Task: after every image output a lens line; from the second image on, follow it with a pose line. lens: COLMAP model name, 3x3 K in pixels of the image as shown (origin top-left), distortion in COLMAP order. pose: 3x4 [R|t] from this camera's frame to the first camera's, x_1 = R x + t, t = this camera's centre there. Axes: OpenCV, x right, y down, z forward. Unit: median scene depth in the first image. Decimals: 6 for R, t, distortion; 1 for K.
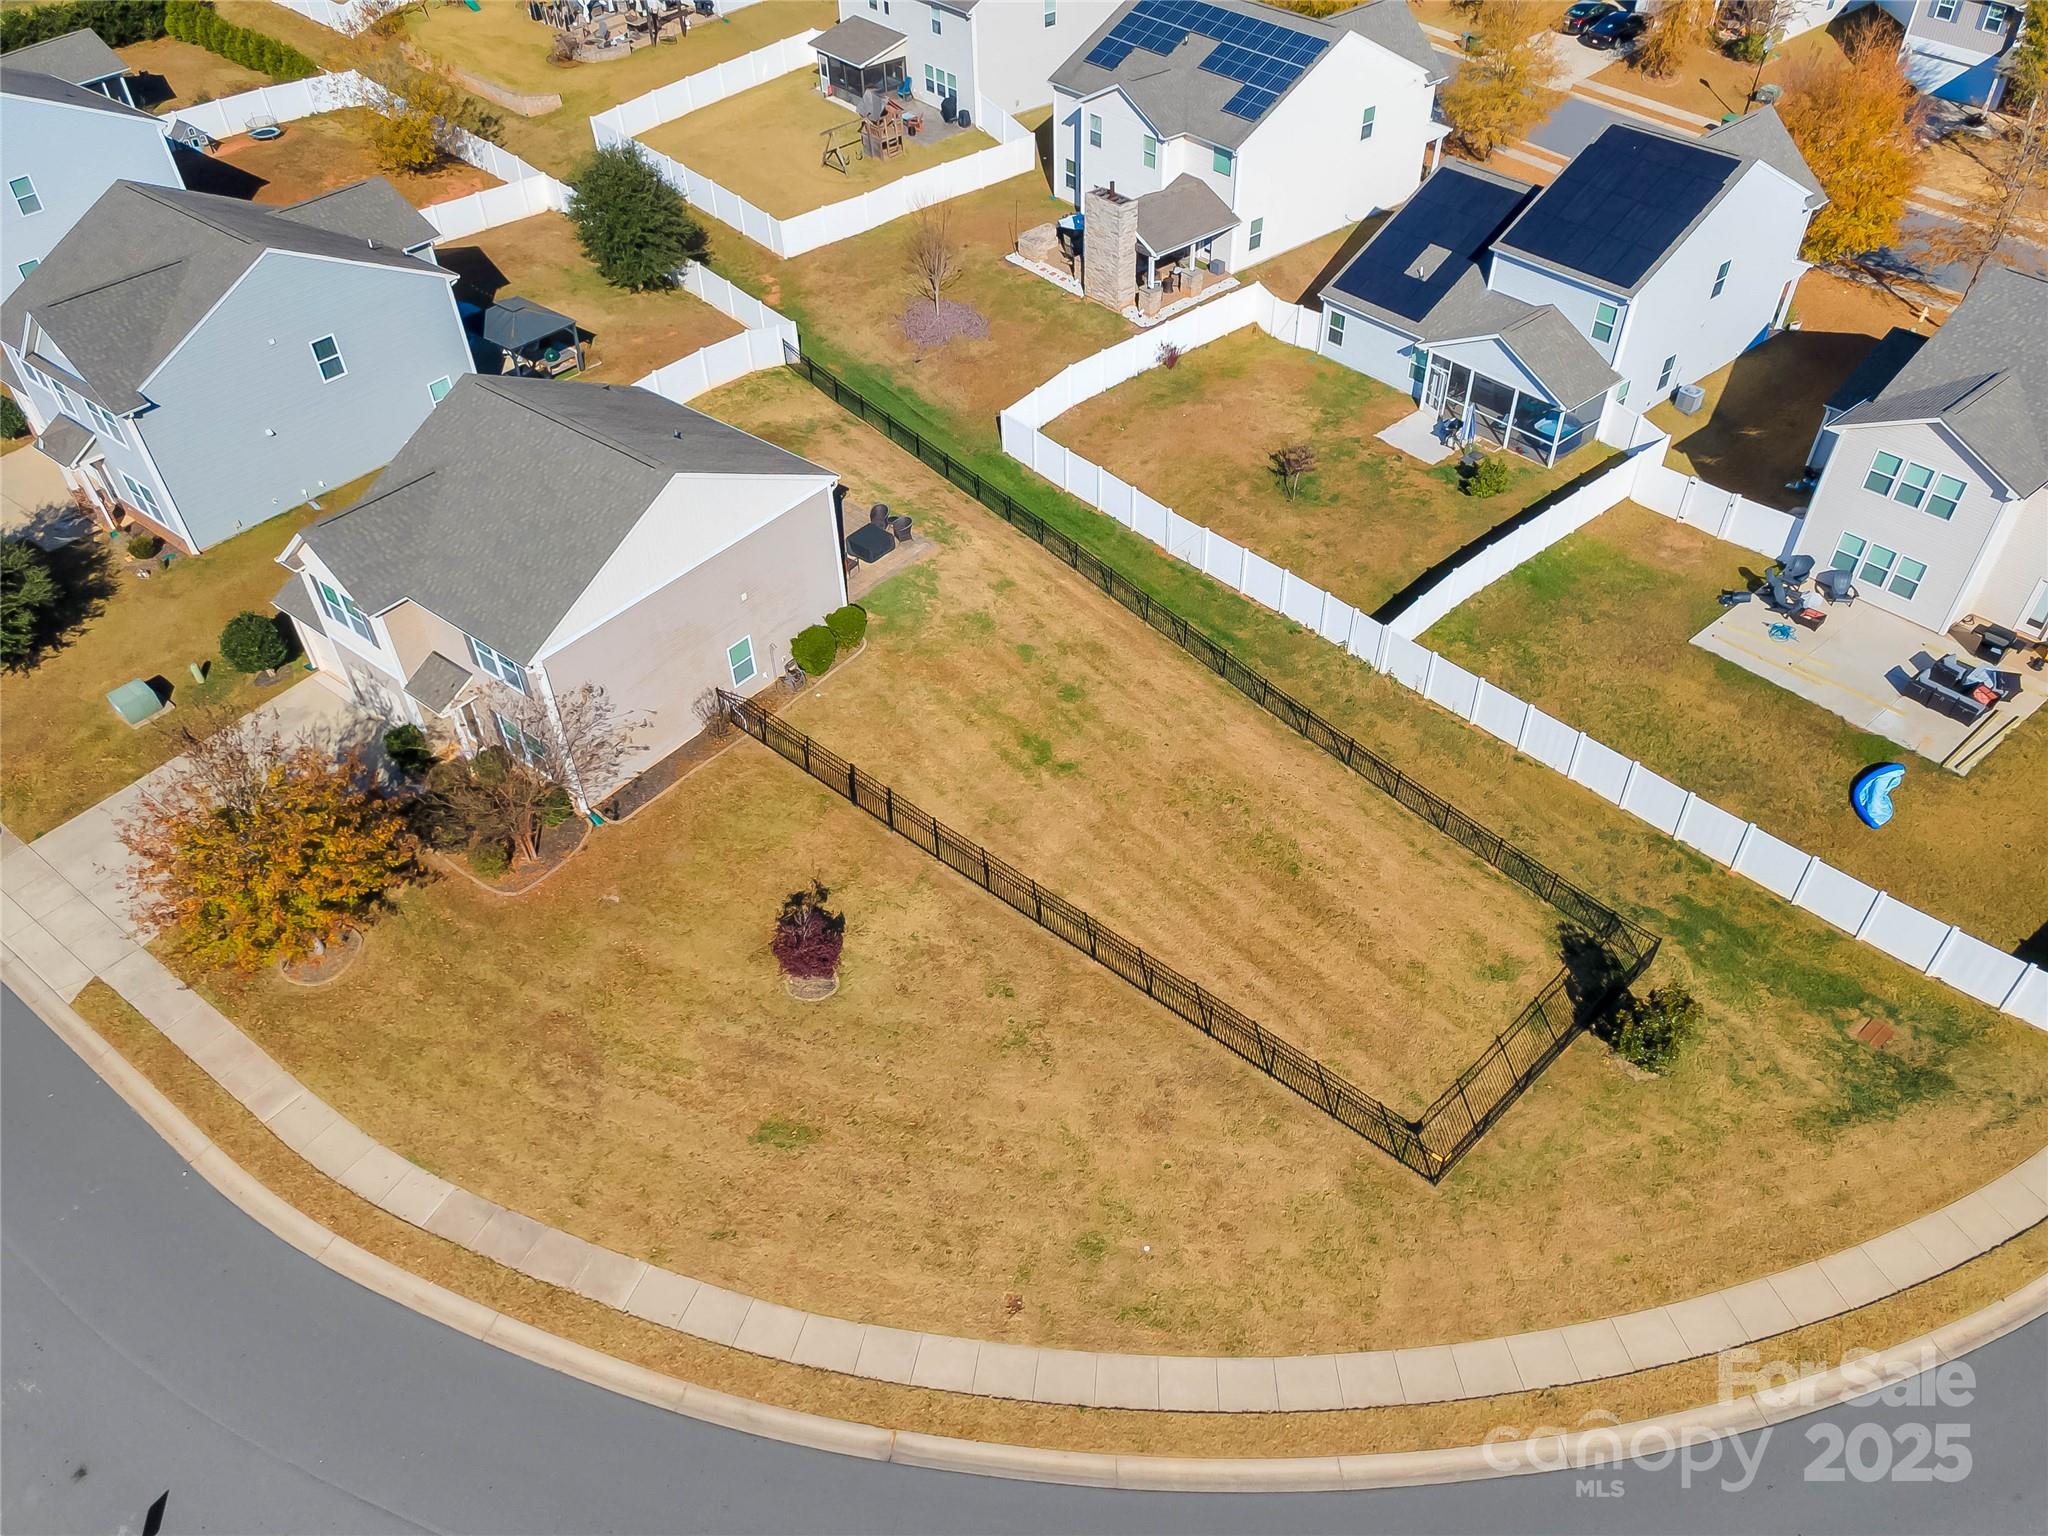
lens RADIAL K [[1449.4, 0, 1052.0], [0, 1449.4, 760.3], [0, 0, 1]] dist [0.041022, 0.000639]
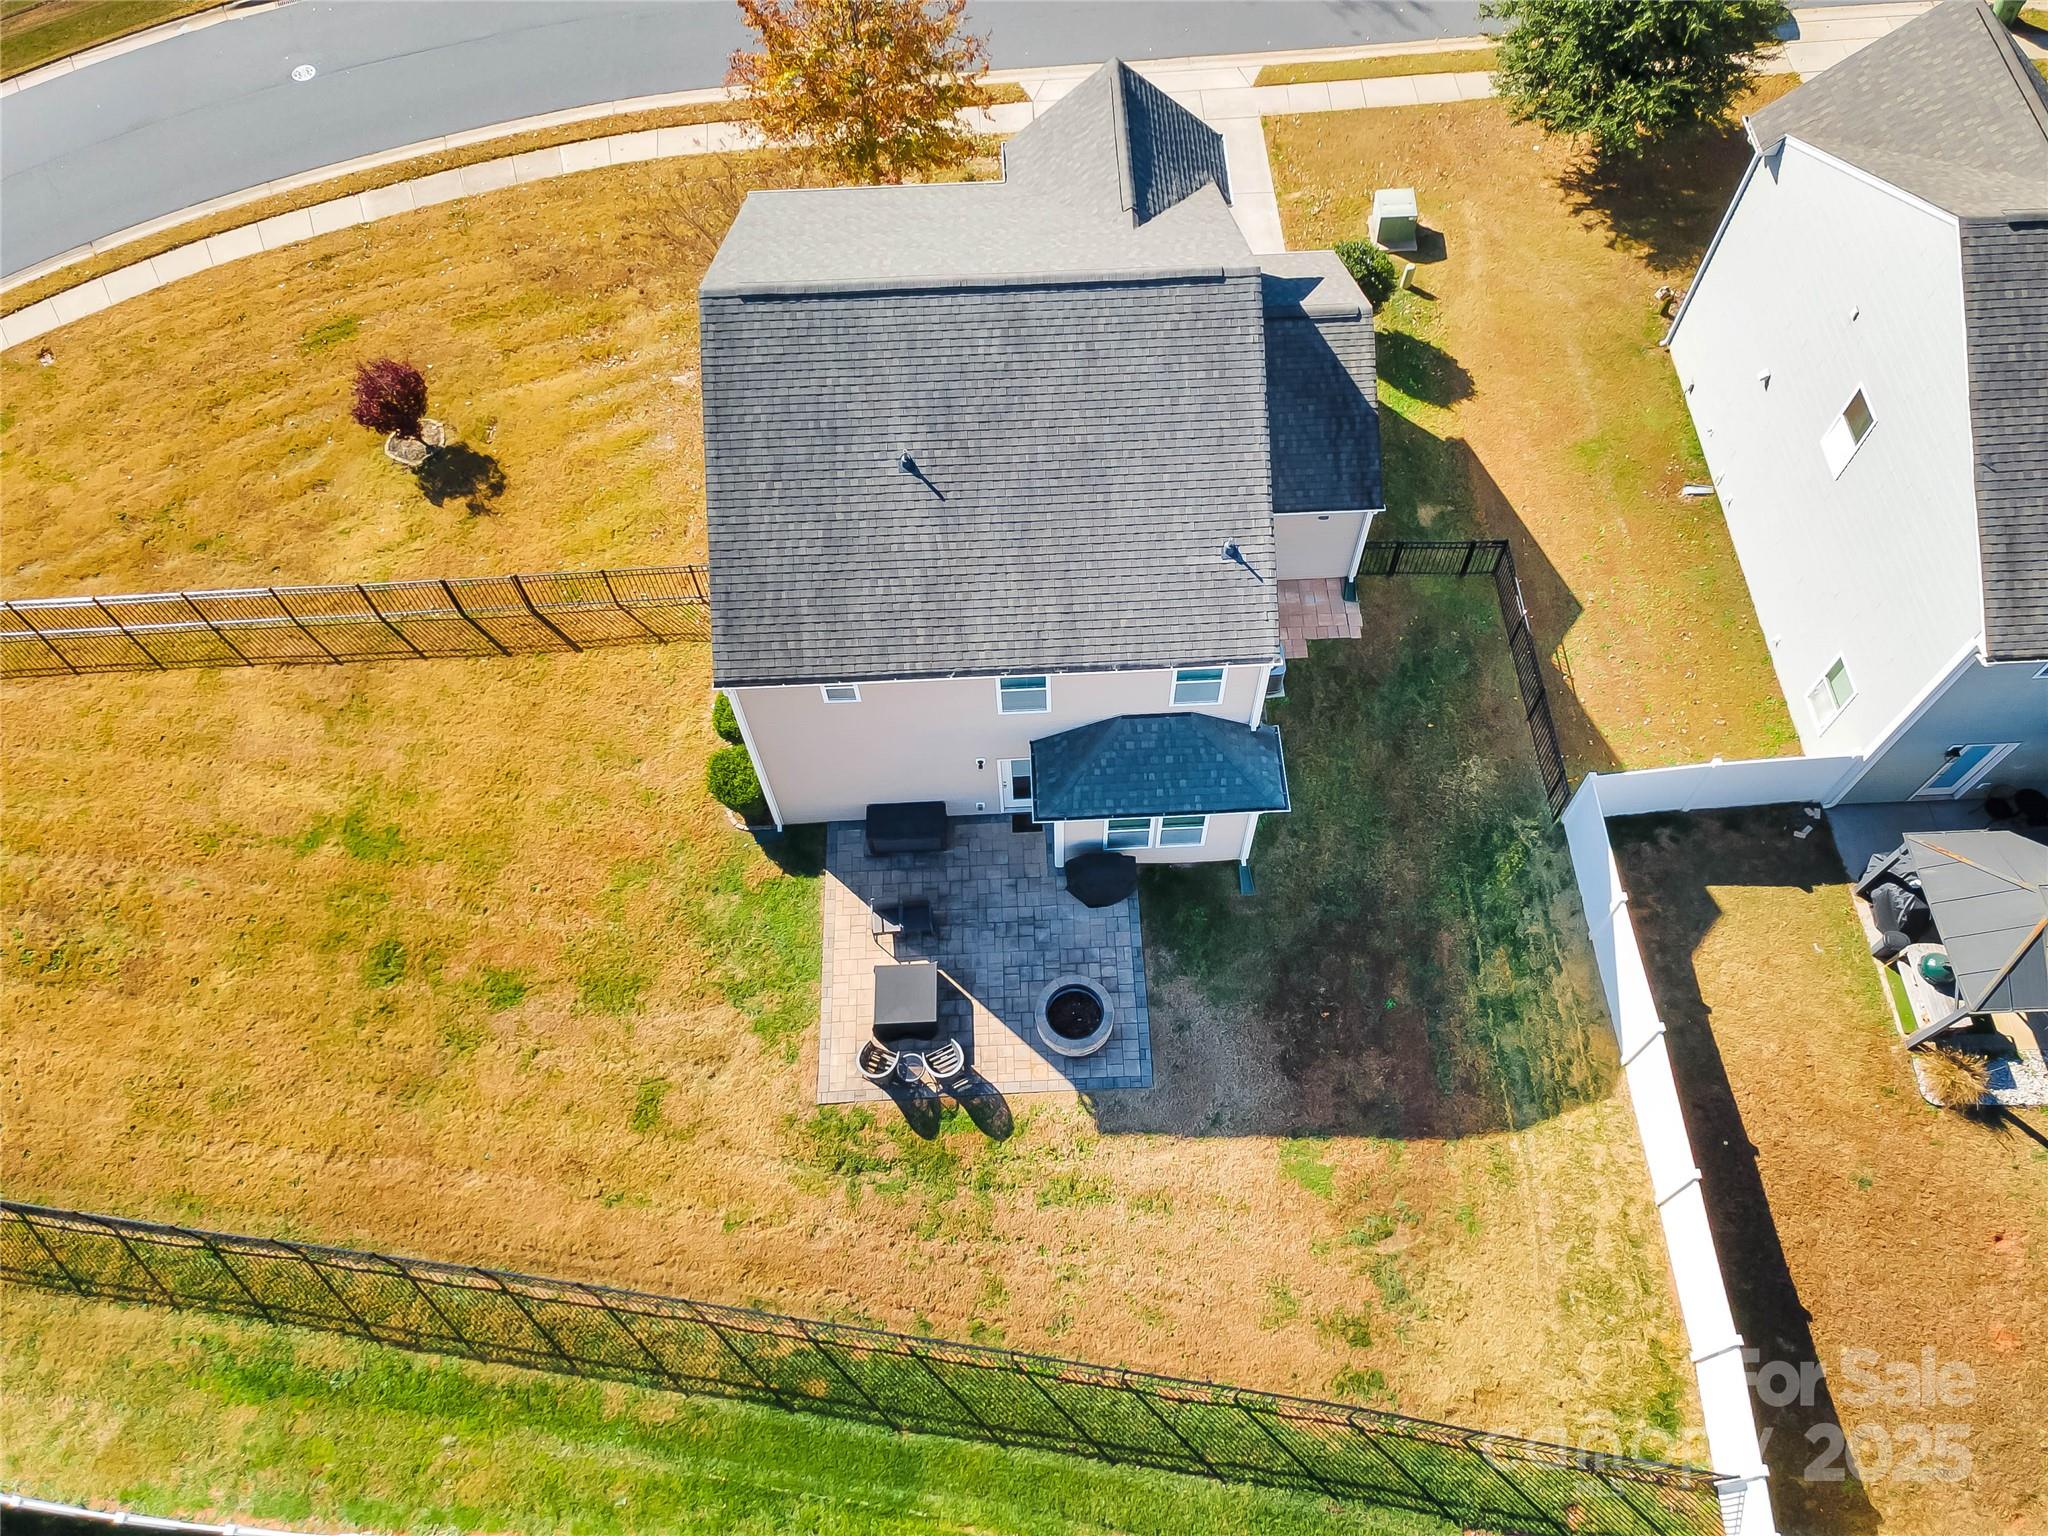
lens RADIAL K [[1450.2, 0, 1029.7], [0, 1450.2, 765.1], [0, 0, 1]] dist [0.035300, 0.004247]
pose [[-0.757991, 0.583213, -0.292082, -0.050385], [-0.431067, -0.111839, 0.895362, -0.579220], [0.489521, 0.804583, 0.336177, 0.718950]]
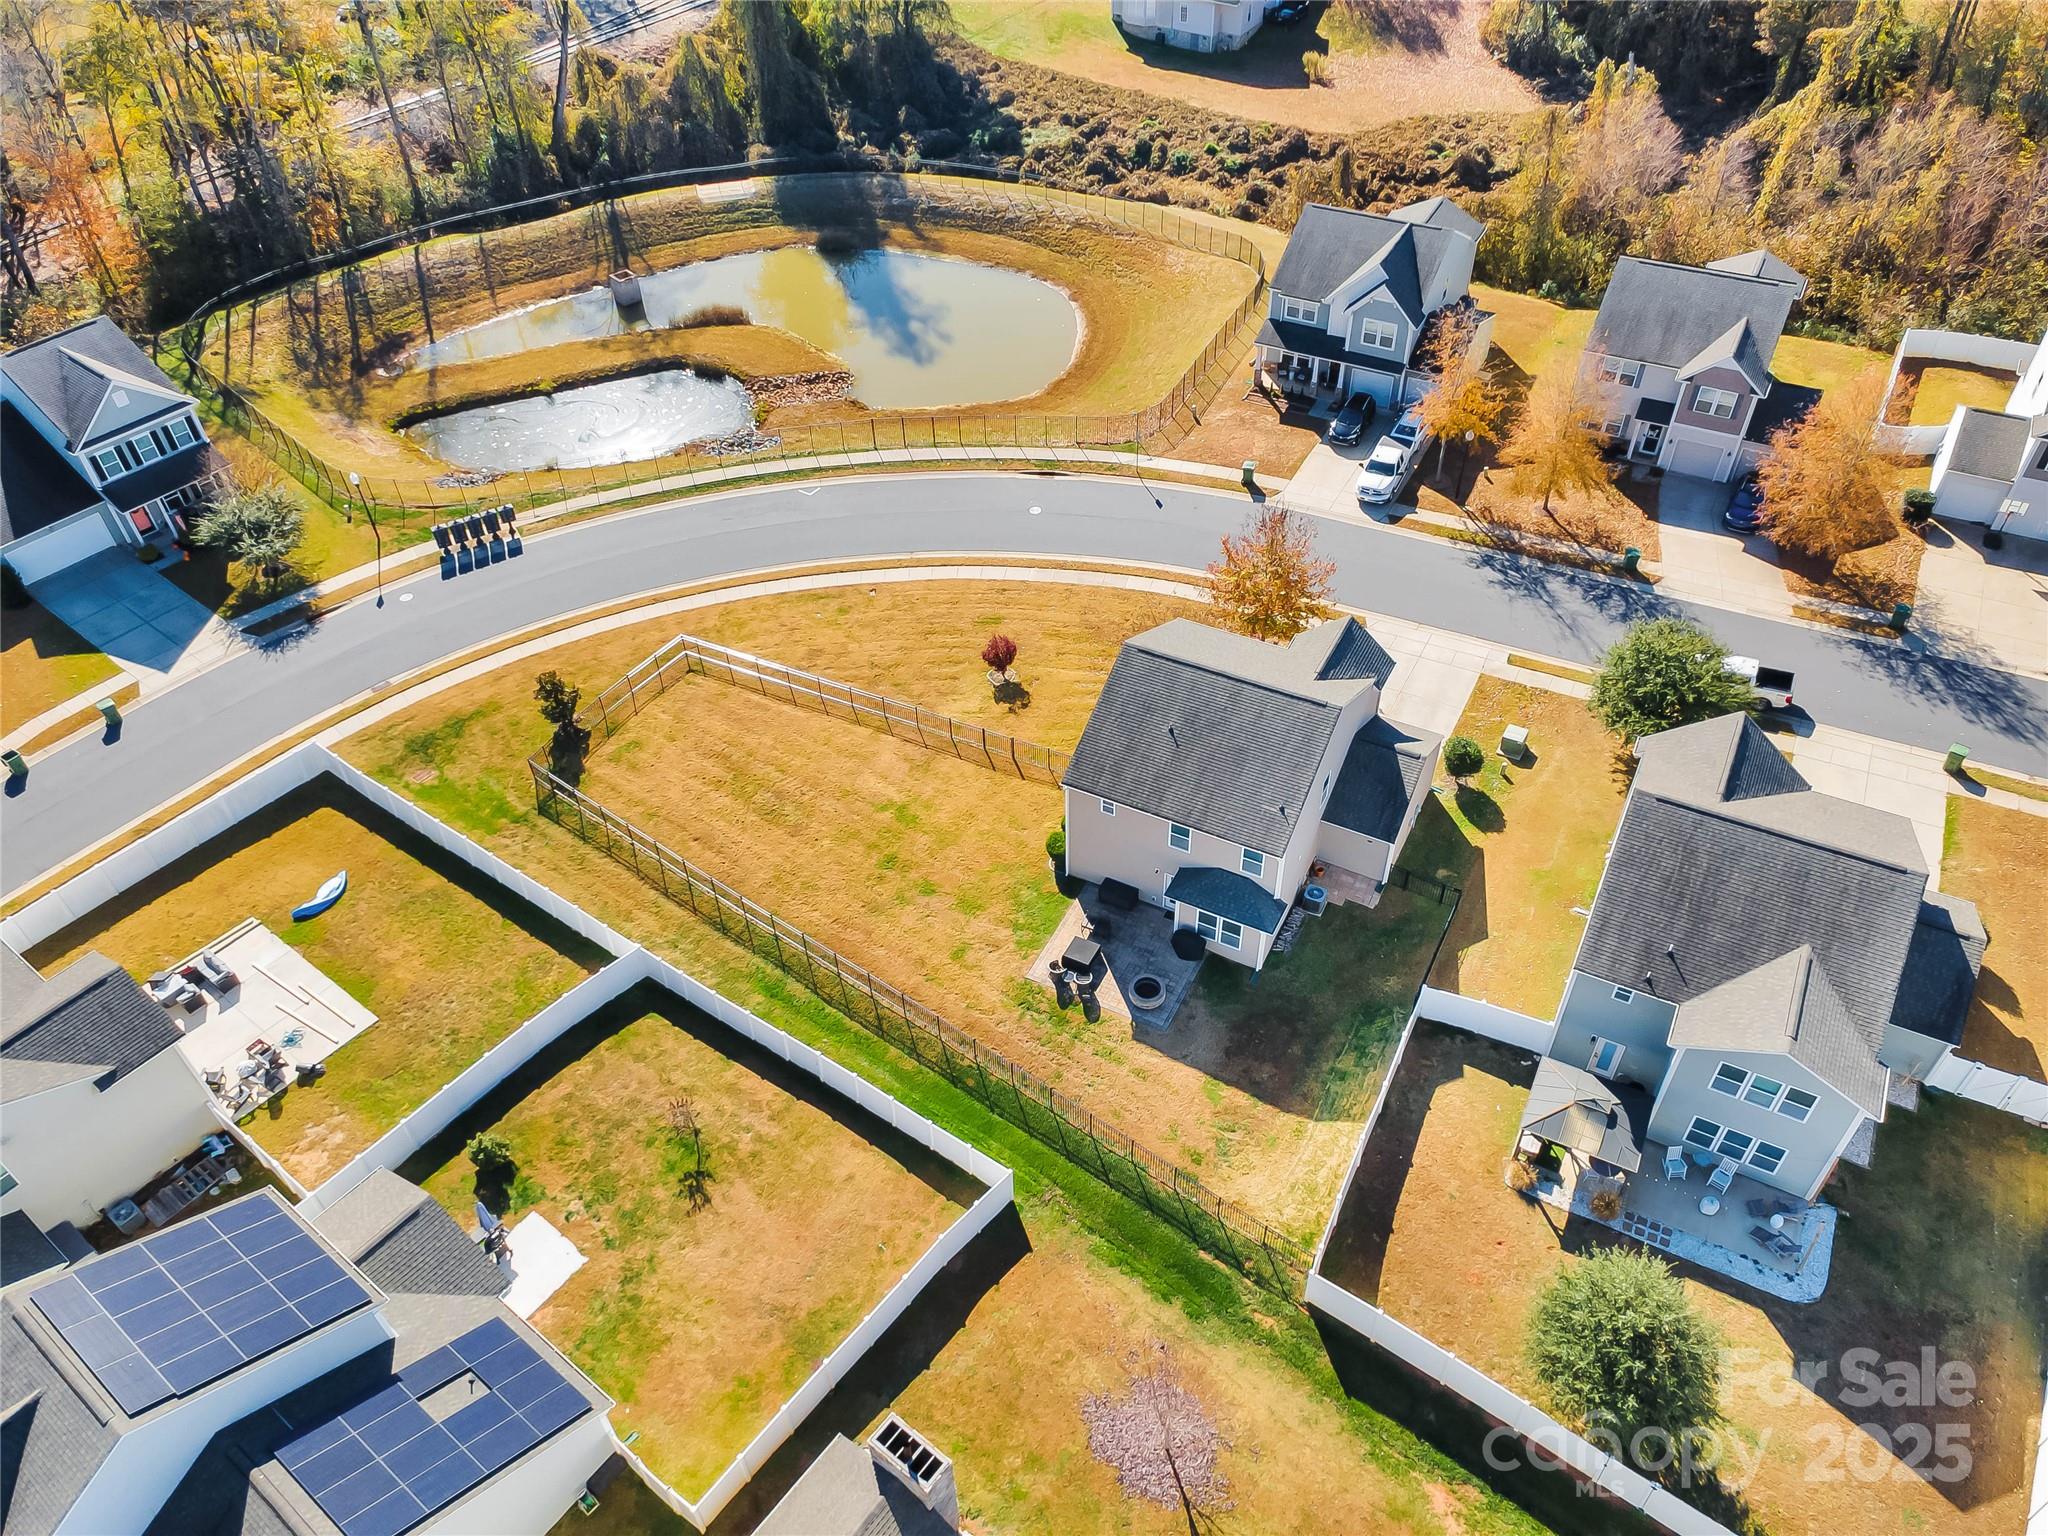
lens RADIAL K [[1449.4, 0, 1052.0], [0, 1449.4, 760.3], [0, 0, 1]] dist [0.041022, 0.000639]
pose [[-0.979866, 0.158758, -0.121075, 0.009668], [-0.113309, 0.057124, 0.991916, -1.174617], [0.164391, 0.985664, -0.037985, 0.820111]]
